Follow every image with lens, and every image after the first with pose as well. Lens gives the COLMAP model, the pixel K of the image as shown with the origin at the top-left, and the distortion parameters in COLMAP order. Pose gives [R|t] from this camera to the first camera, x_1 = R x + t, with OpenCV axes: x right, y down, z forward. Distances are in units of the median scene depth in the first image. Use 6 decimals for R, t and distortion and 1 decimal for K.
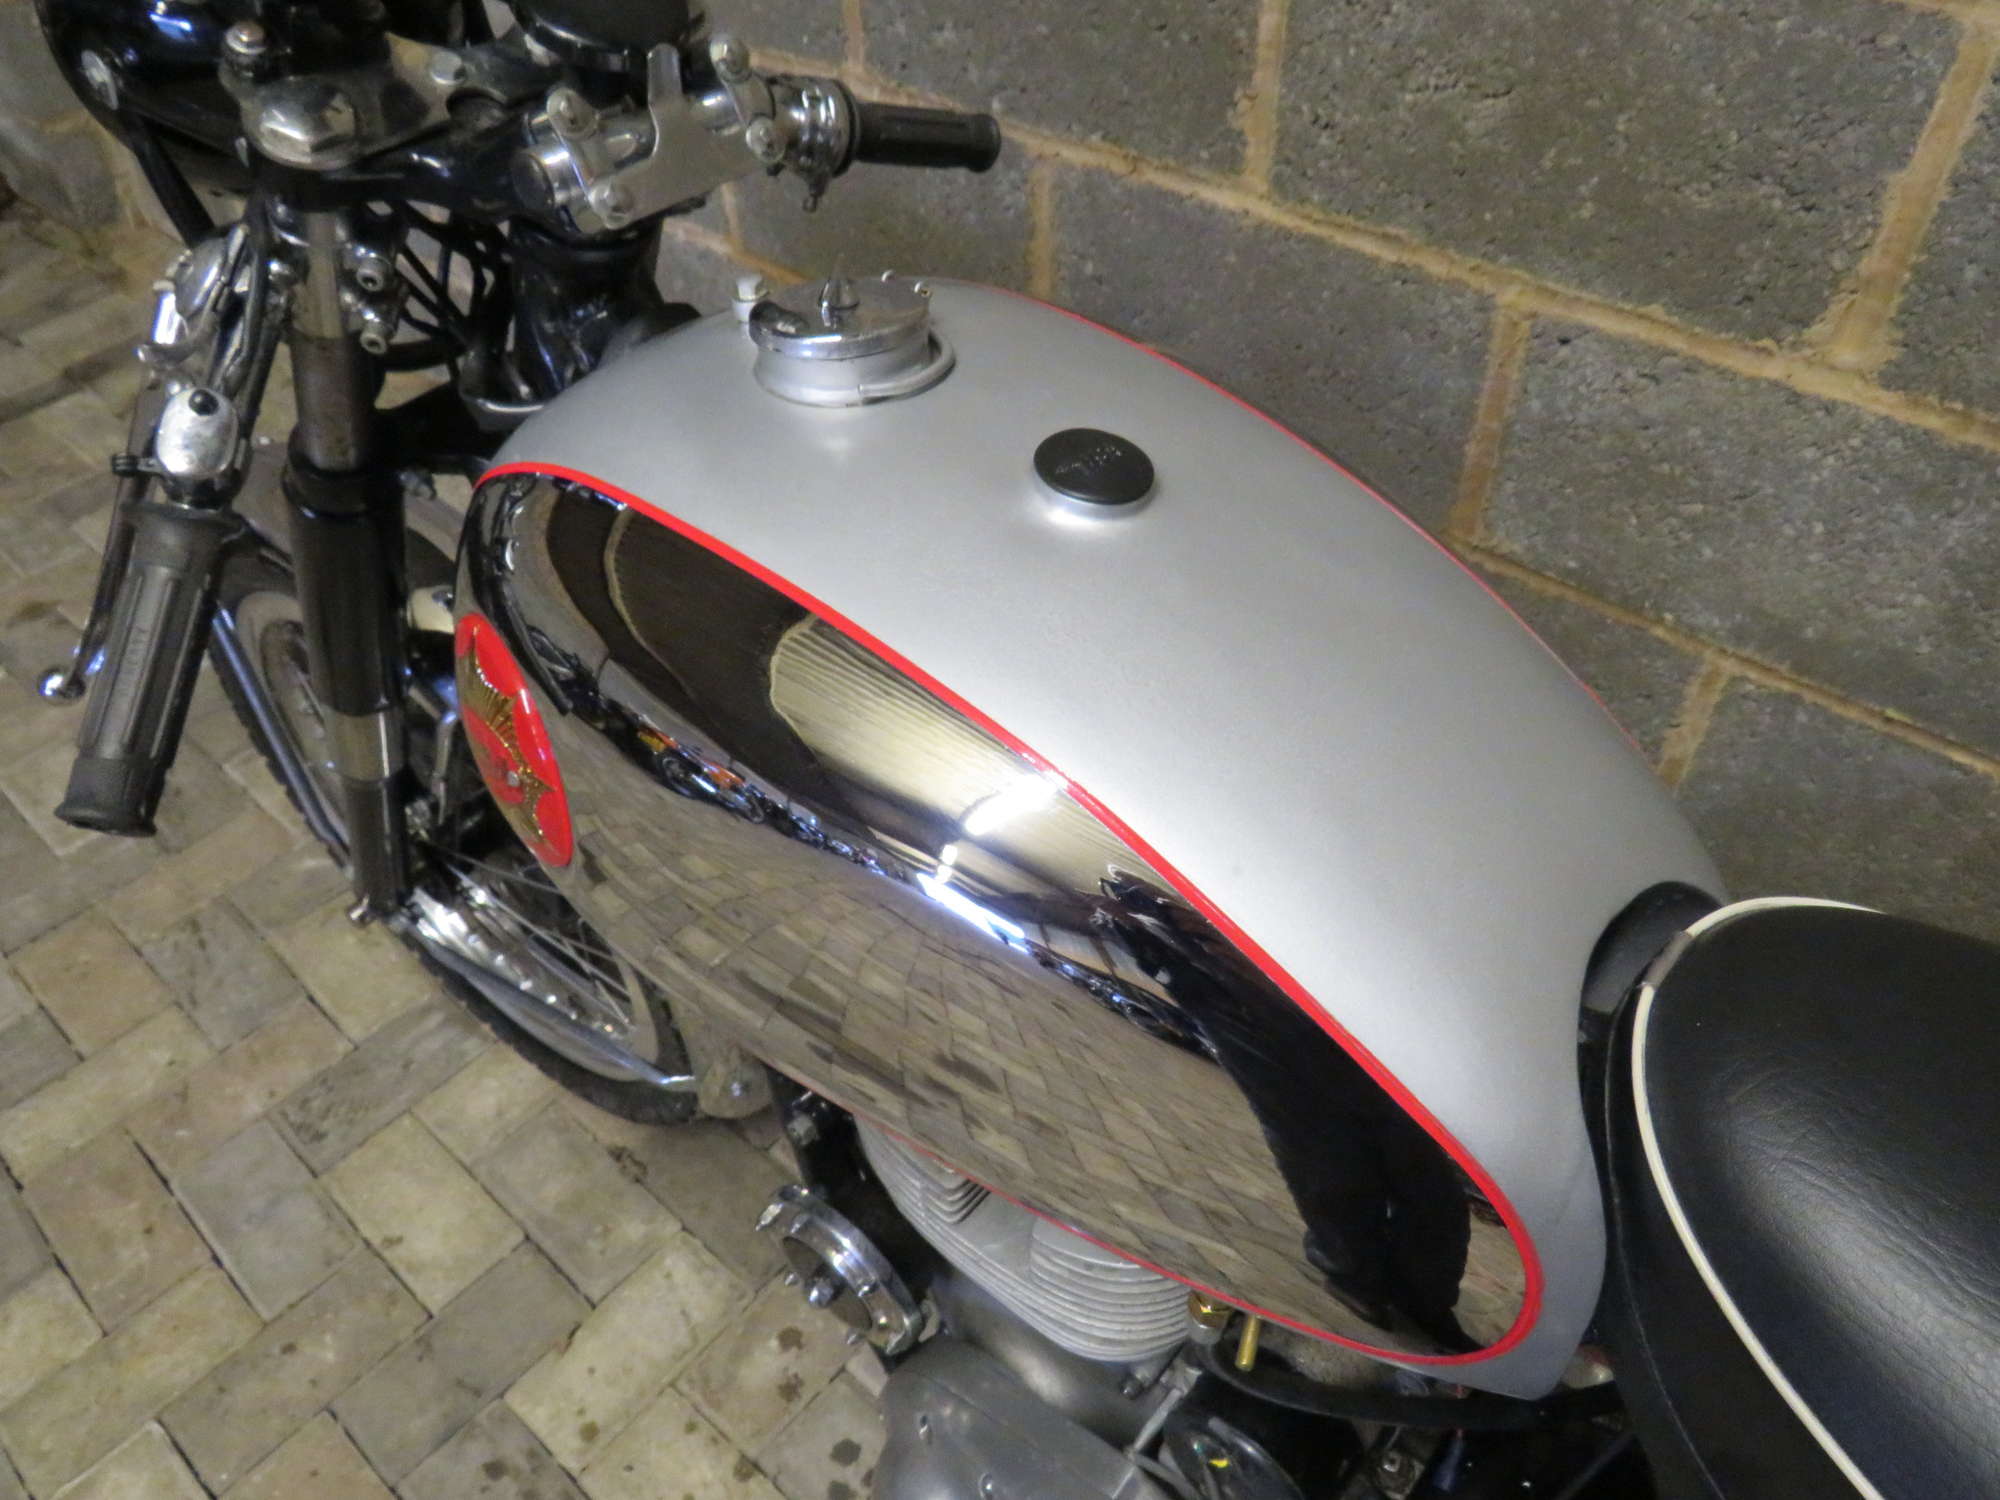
lens RADIAL K [[1403.4, 0, 1008.5], [0, 1403.4, 752.1], [0, 0, 1]] dist [-0.025395, 0.000812]
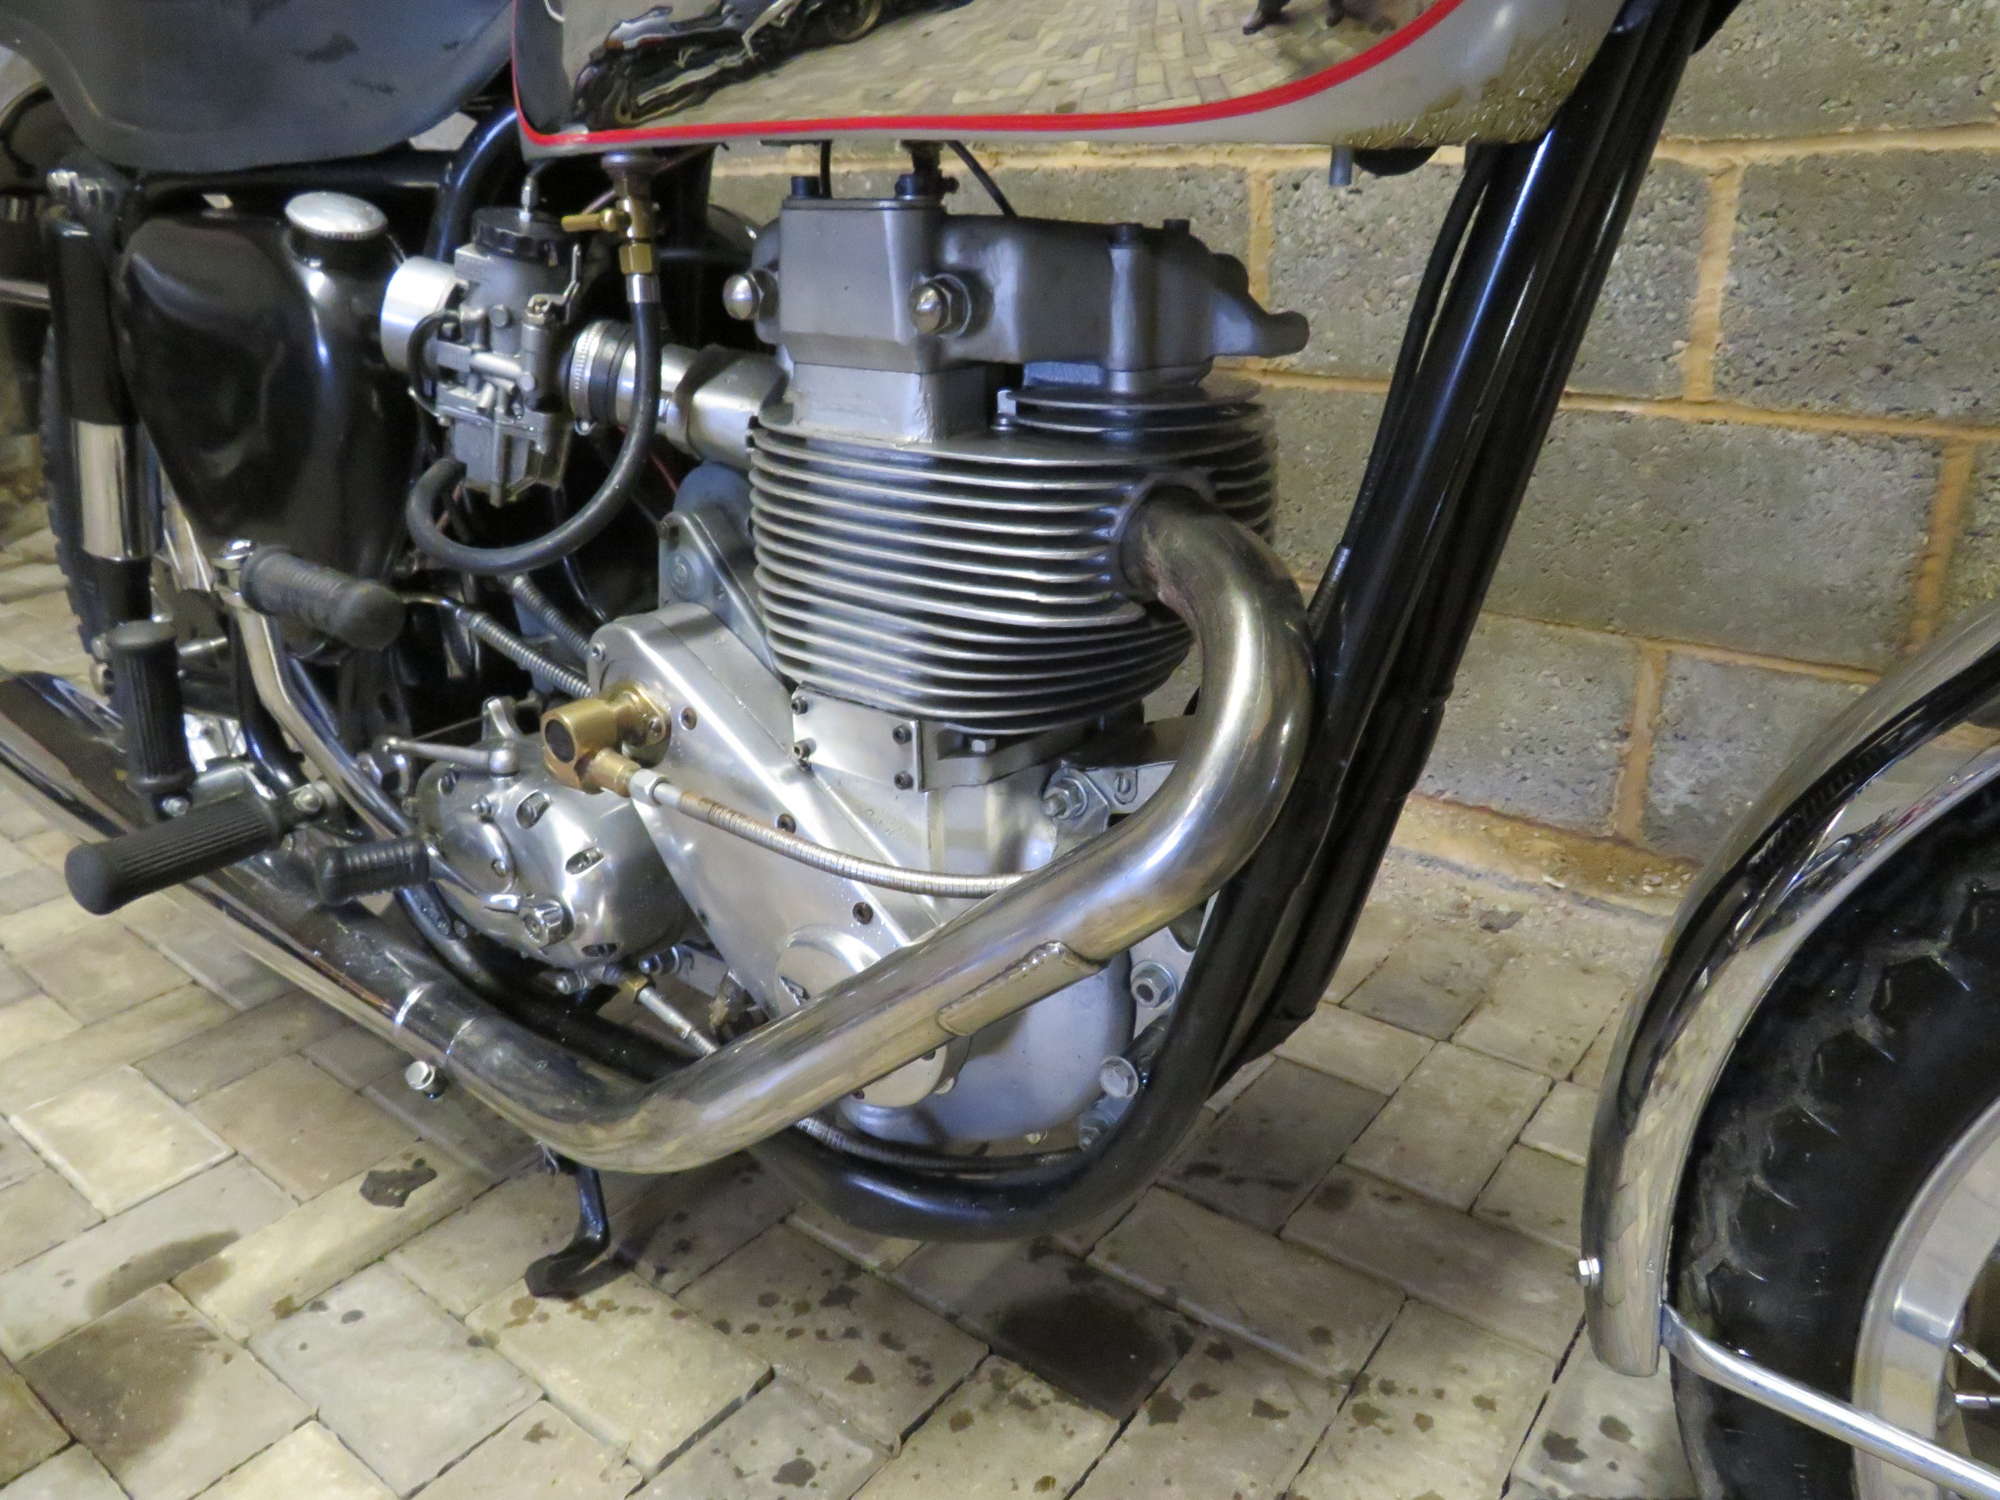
lens RADIAL K [[1403.4, 0, 997.2], [0, 1403.4, 754.9], [0, 0, 1]] dist [-0.025395, 0.000812]
pose [[0.998142, -0.032760, 0.051377, -0.001164], [0.048889, 0.933835, -0.354348, 0.722972], [-0.036369, 0.356201, 0.933701, -0.116529]]
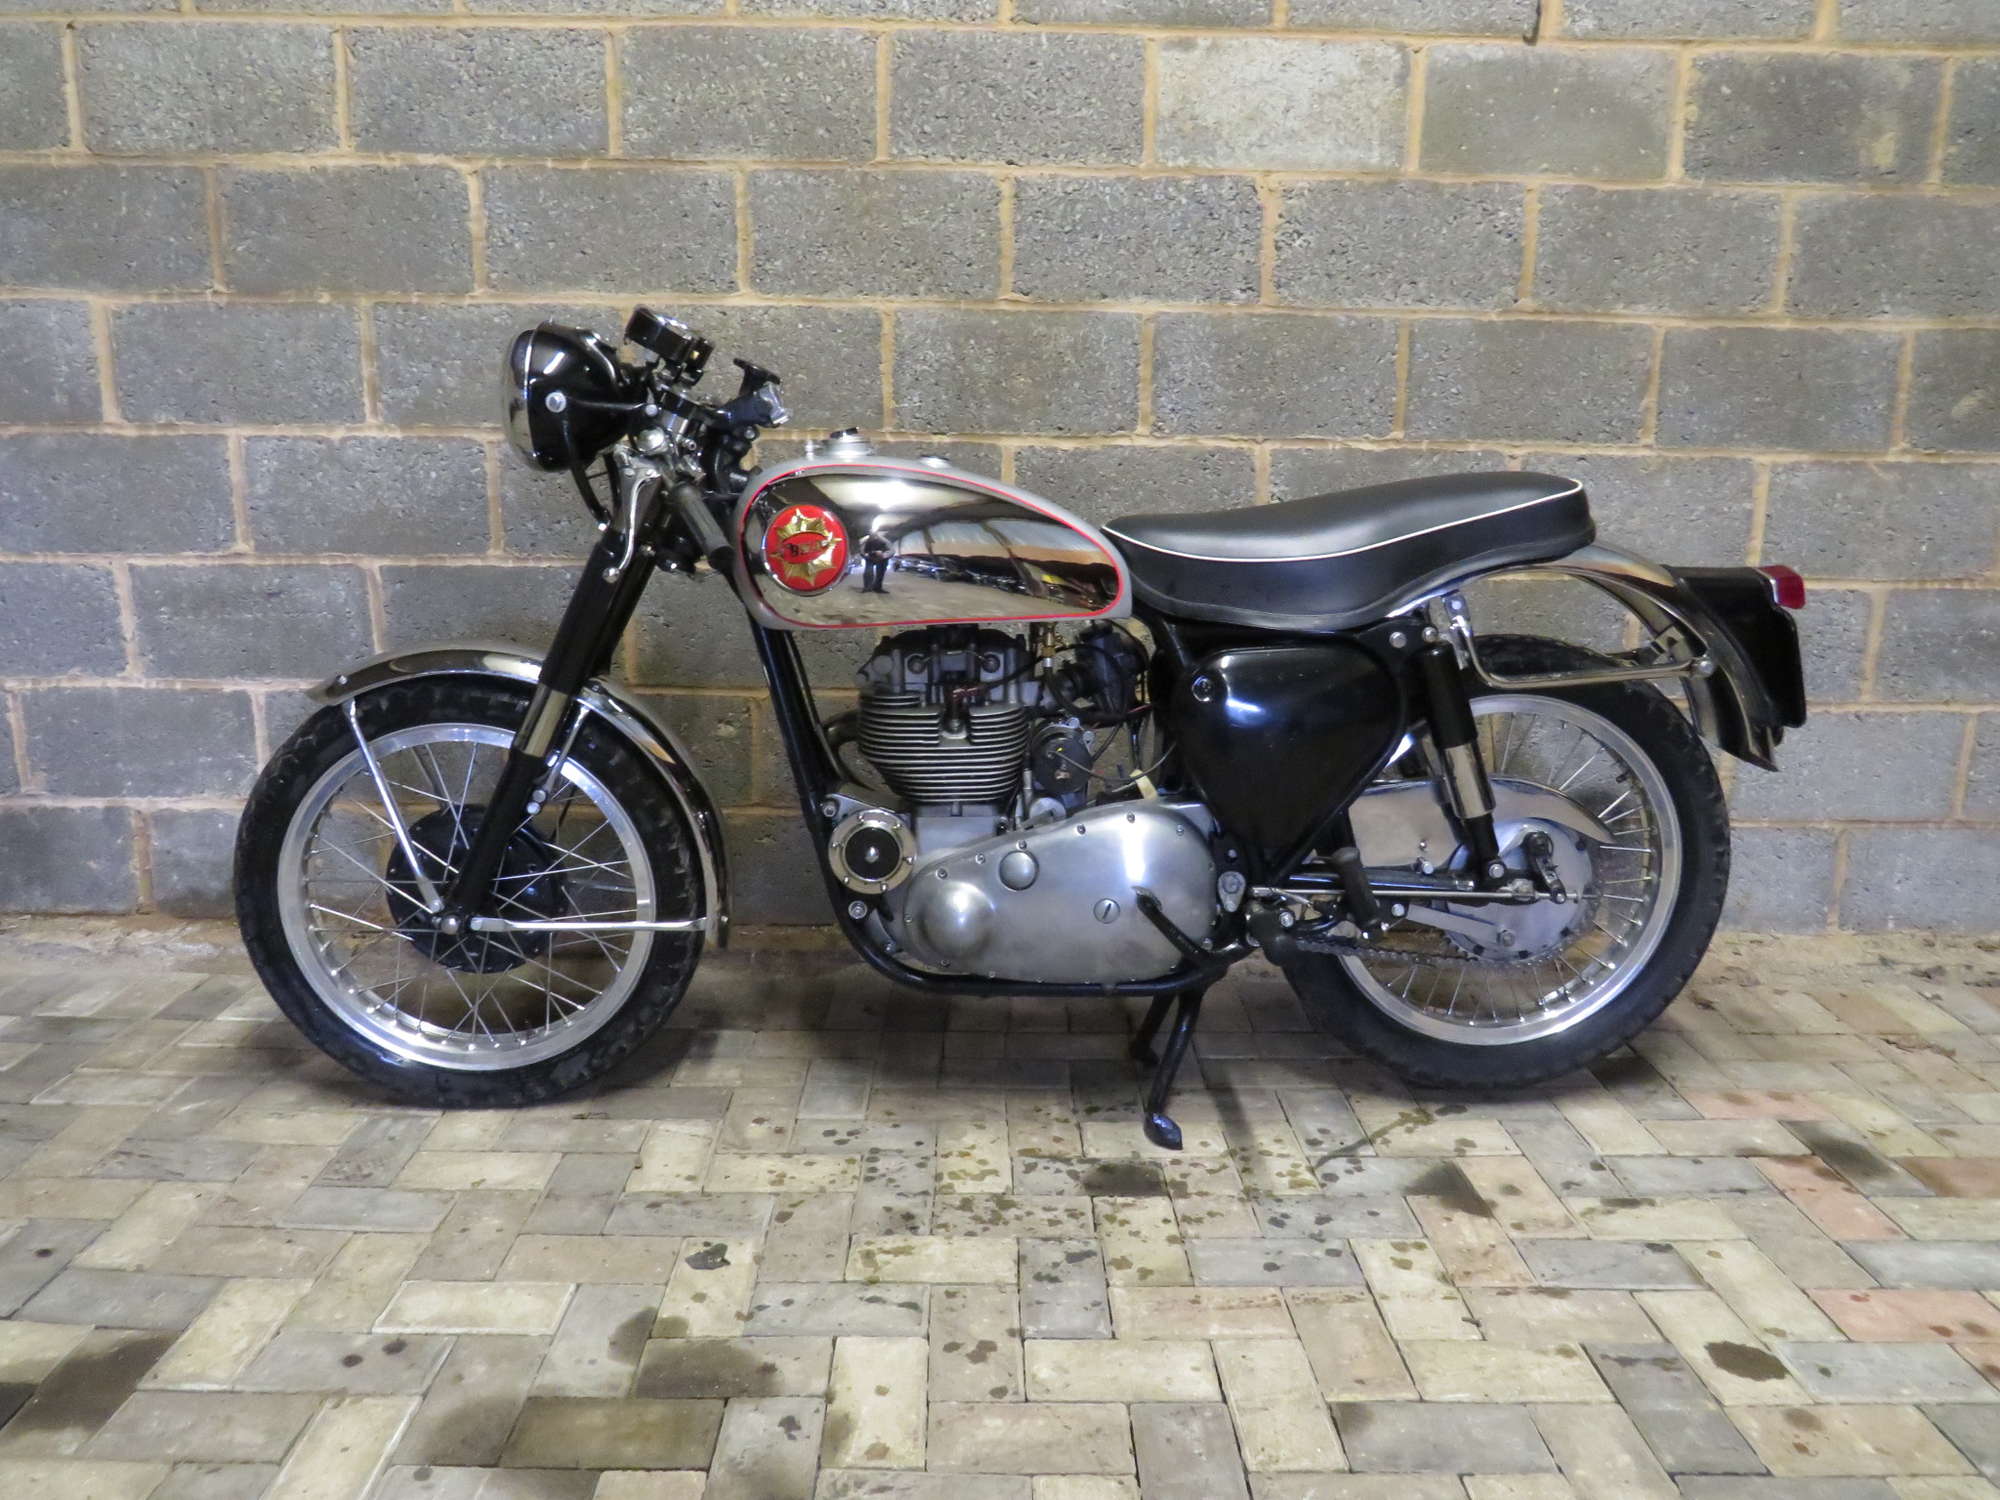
lens RADIAL K [[1403.4, 0, 1008.5], [0, 1403.4, 753.9], [0, 0, 1]] dist [-0.025395, 0.000812]
pose [[0.739324, -0.126855, 0.661292, -1.105899], [0.443632, 0.830575, -0.336652, 0.841675], [-0.506547, 0.542266, 0.670341, -0.570587]]
